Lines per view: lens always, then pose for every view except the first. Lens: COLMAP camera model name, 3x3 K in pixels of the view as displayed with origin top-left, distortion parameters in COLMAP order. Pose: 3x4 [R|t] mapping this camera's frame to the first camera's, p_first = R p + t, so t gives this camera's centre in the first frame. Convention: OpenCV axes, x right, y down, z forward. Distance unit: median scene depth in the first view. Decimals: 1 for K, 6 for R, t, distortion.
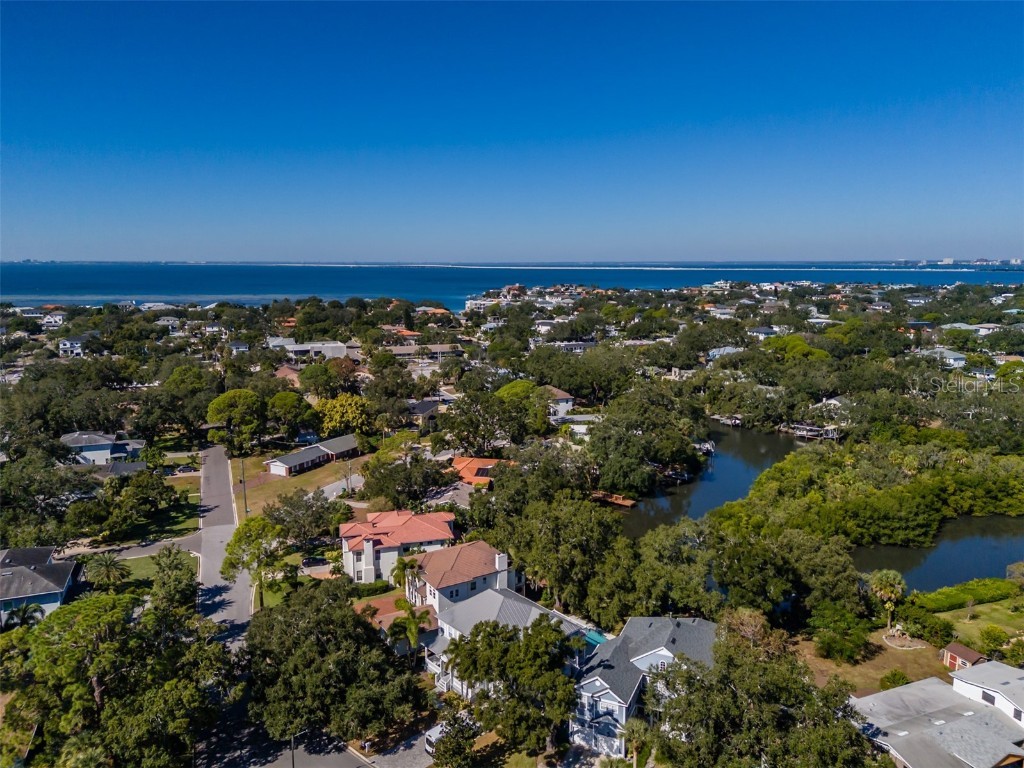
lens RADIAL K [[747.0, 0, 516.5], [0, 747.0, 377.5], [0, 0, 1]] dist [0.082255, -0.081414]
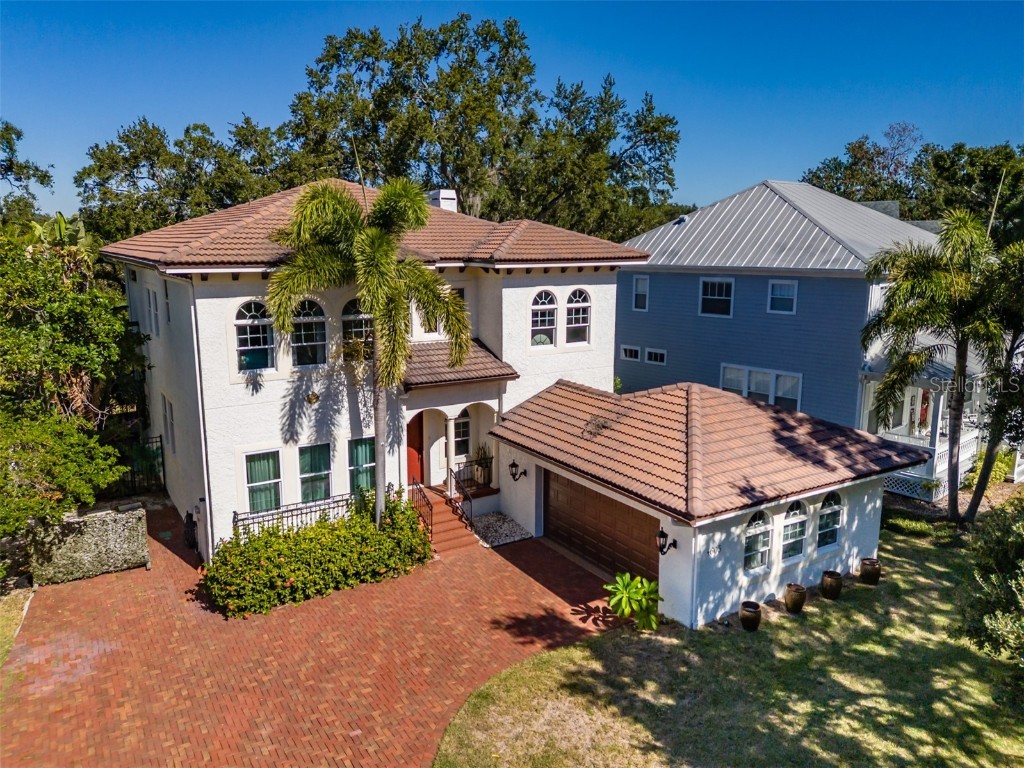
lens RADIAL K [[747.0, 0, 512.0], [0, 747.0, 381.5], [0, 0, 1]] dist [0.082255, -0.081414]
pose [[-0.000675, -0.183899, 0.982945, -0.155483], [0.152803, 0.971383, 0.181841, 0.134486], [-0.988256, 0.150319, 0.027445, 0.514563]]
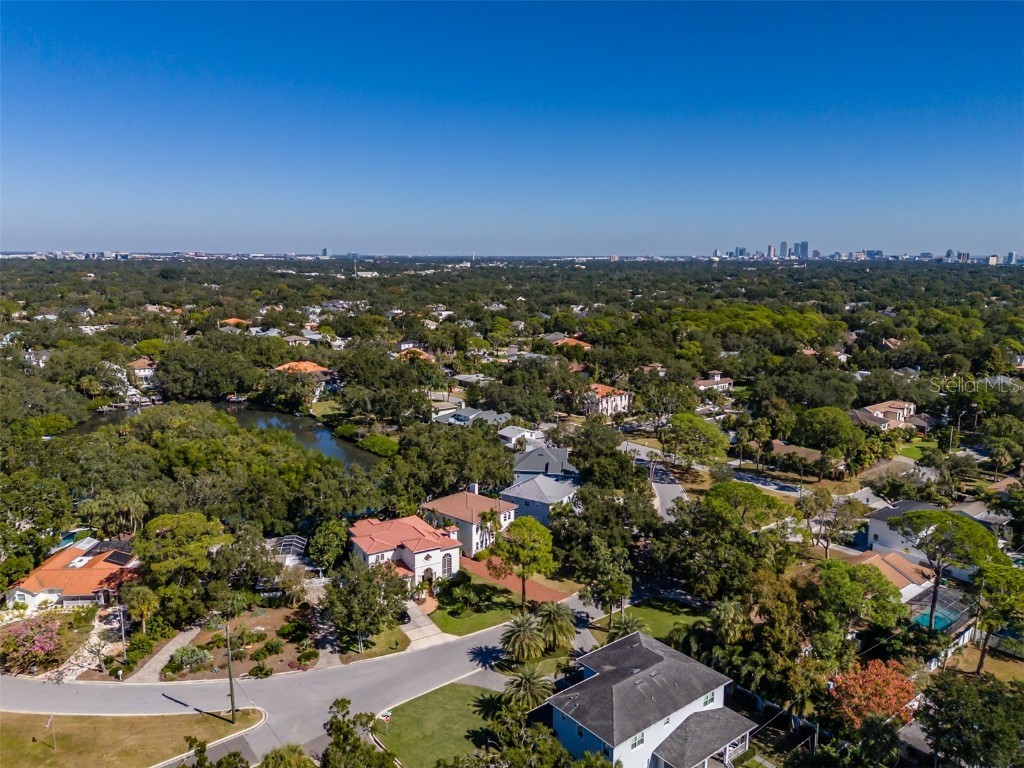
lens RADIAL K [[747.0, 0, 515.4], [0, 747.0, 384.2], [0, 0, 1]] dist [0.082255, -0.081414]
pose [[-0.294037, -0.163413, 0.941721, -0.676855], [0.143198, 0.966624, 0.212445, -0.113332], [-0.945006, 0.197319, -0.260823, 0.655484]]
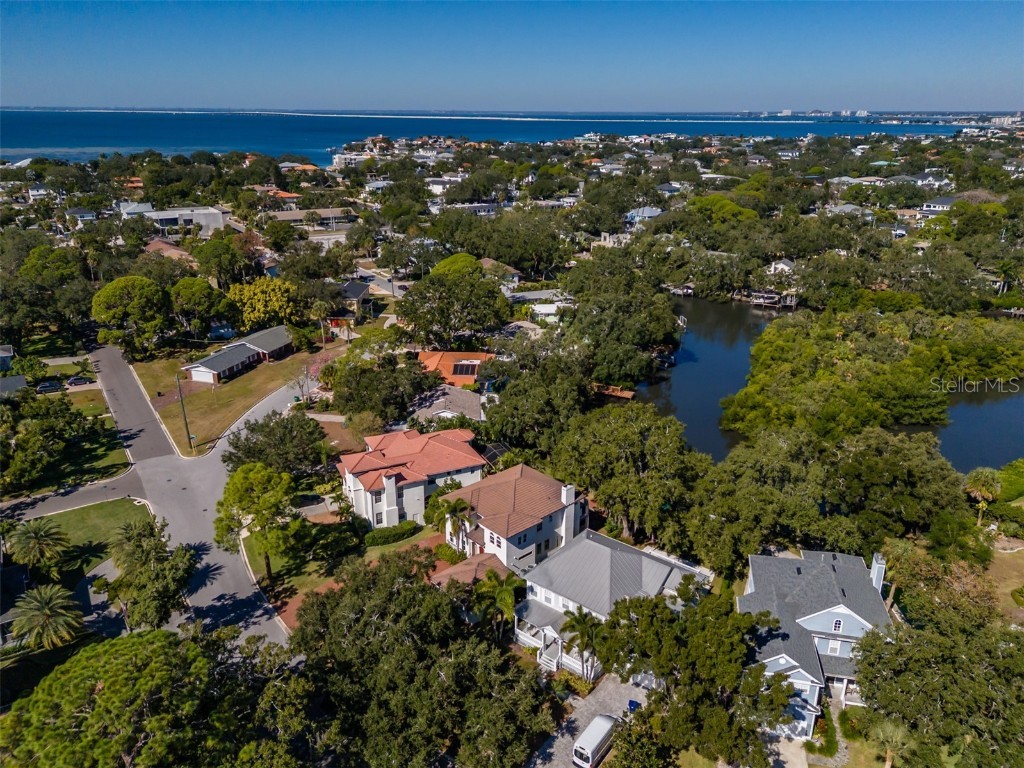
lens RADIAL K [[747.0, 0, 516.2], [0, 747.0, 378.7], [0, 0, 1]] dist [0.082255, -0.081414]
pose [[0.981694, -0.058460, 0.181273, -0.115330], [0.023512, 0.981647, 0.189251, -0.020145], [-0.189009, -0.181524, 0.965052, 0.124143]]
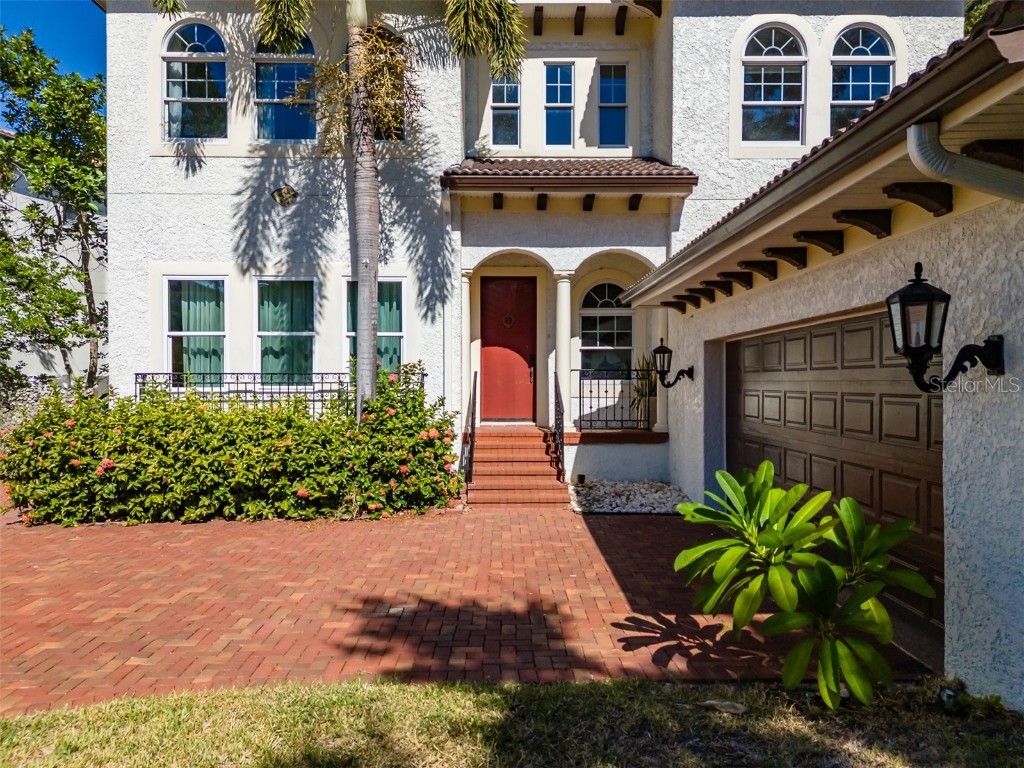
lens RADIAL K [[747.0, 0, 518.0], [0, 747.0, 382.9], [0, 0, 1]] dist [0.082255, -0.081414]
pose [[0.520156, 0.002172, 0.854068, -0.107685], [0.129865, 0.988168, -0.081606, 0.165351], [-0.844140, 0.153362, 0.513720, 0.503805]]
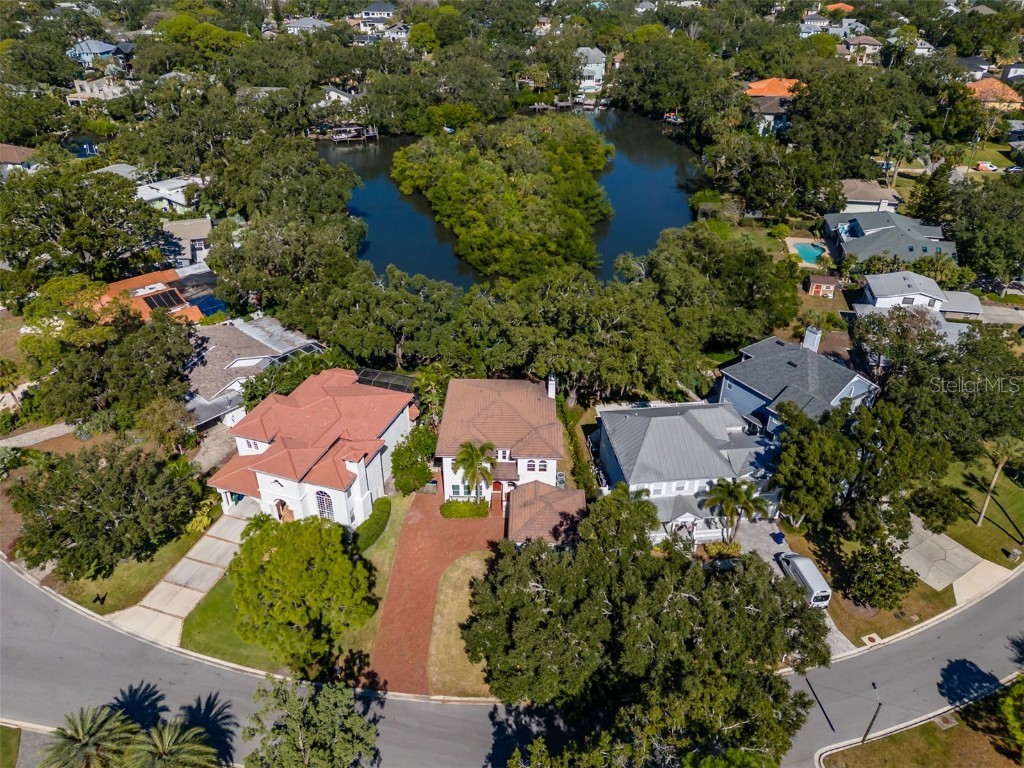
lens RADIAL K [[747.0, 0, 510.4], [0, 747.0, 377.9], [0, 0, 1]] dist [0.082255, -0.081414]
pose [[0.550728, -0.435216, 0.712240, -0.298836], [0.123375, 0.886376, 0.446225, -0.052112], [-0.825516, -0.157876, 0.541847, 0.334144]]
